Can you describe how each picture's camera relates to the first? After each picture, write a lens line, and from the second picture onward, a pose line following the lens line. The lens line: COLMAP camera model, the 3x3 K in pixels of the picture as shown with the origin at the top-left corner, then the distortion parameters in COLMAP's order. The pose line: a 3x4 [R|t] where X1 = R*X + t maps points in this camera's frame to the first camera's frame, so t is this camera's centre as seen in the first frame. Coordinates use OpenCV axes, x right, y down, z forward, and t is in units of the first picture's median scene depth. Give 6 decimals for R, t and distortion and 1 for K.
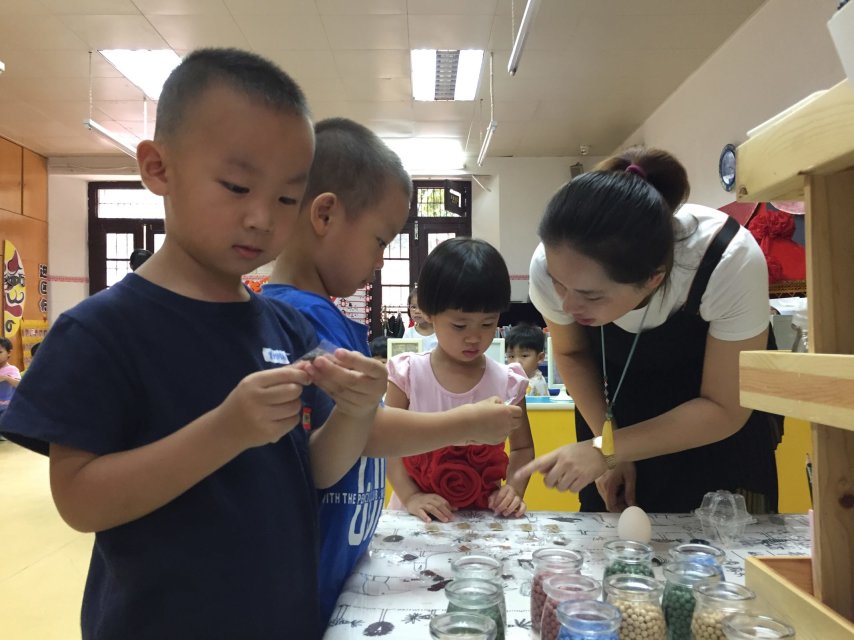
lens RADIAL K [[729.9, 0, 427.5], [0, 729.9, 315.1], [0, 0, 1]] dist [0.050505, -0.067837]
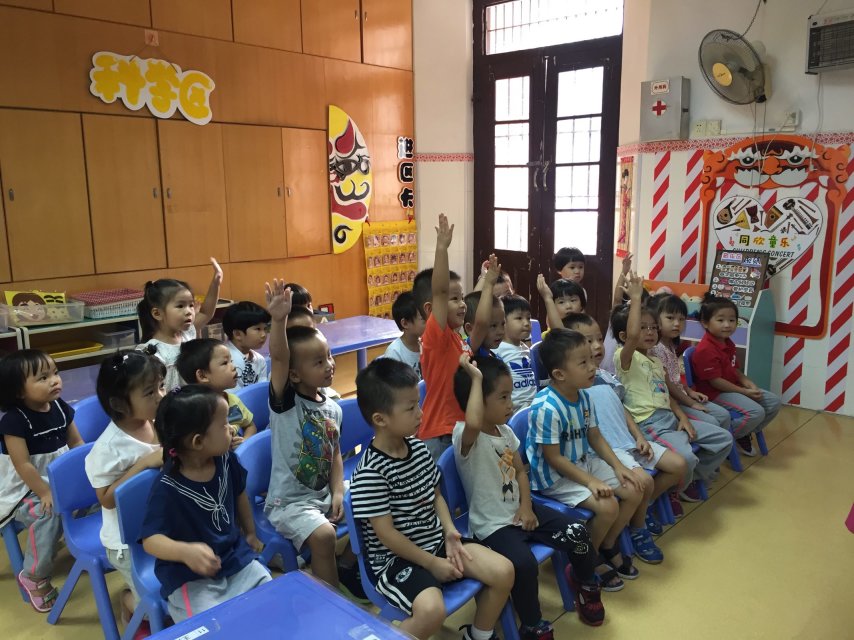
lens RADIAL K [[729.9, 0, 426.5], [0, 729.9, 318.5], [0, 0, 1]] dist [0.050505, -0.067837]
pose [[0.738182, 0.121830, -0.663510, -0.040433], [0.022752, 0.978502, 0.204980, -0.046024], [0.674218, -0.166409, 0.719540, 0.532519]]
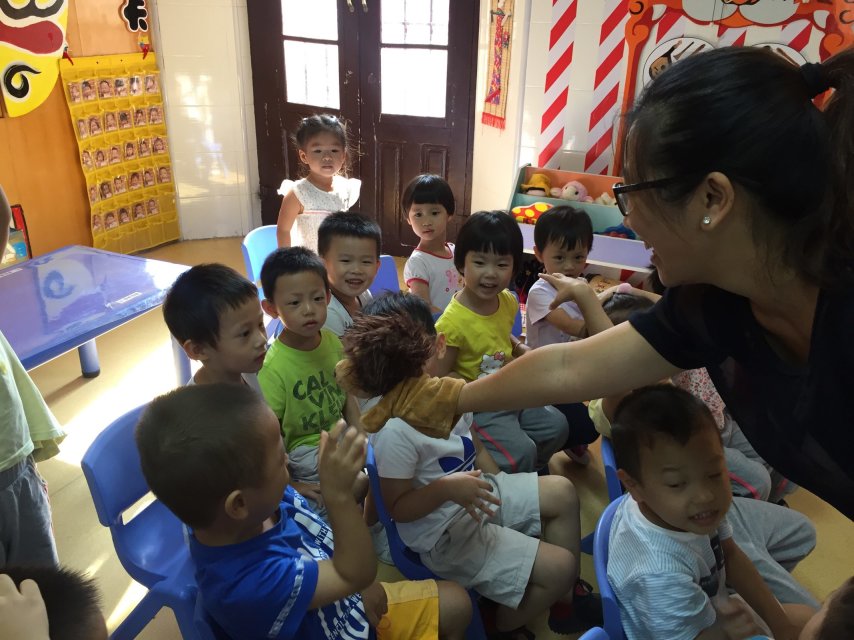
lens RADIAL K [[729.9, 0, 430.2], [0, 729.9, 318.8], [0, 0, 1]] dist [0.050505, -0.067837]
pose [[0.914399, 0.194746, -0.354891, -0.198179], [-0.025612, 0.902754, 0.429393, -0.044262], [0.404002, -0.383547, 0.830466, 0.697504]]
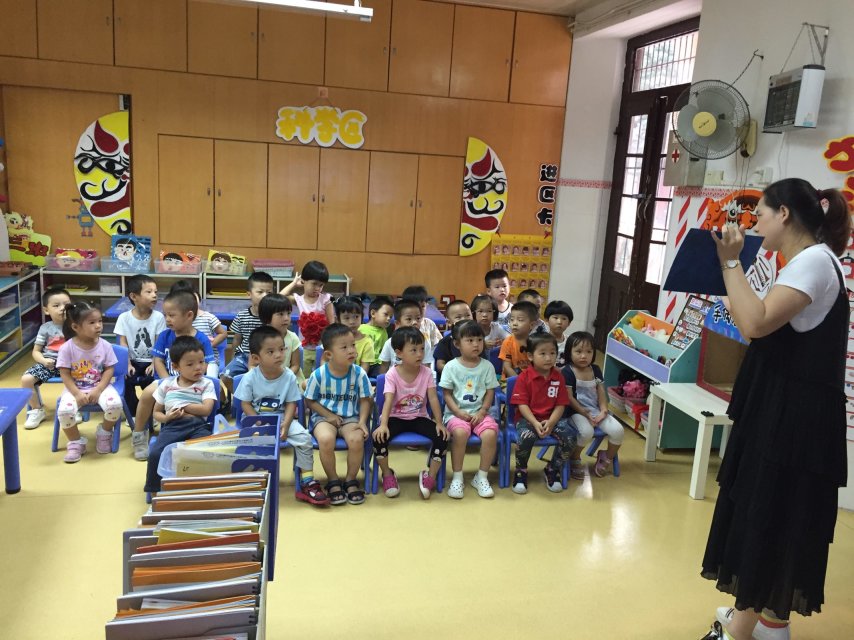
lens RADIAL K [[729.9, 0, 429.2], [0, 729.9, 322.7], [0, 0, 1]] dist [0.050505, -0.067837]
pose [[0.218921, 0.219971, -0.950624, 0.243856], [-0.034186, 0.975388, 0.217828, -0.074287], [0.975144, -0.015189, 0.221053, 0.748613]]
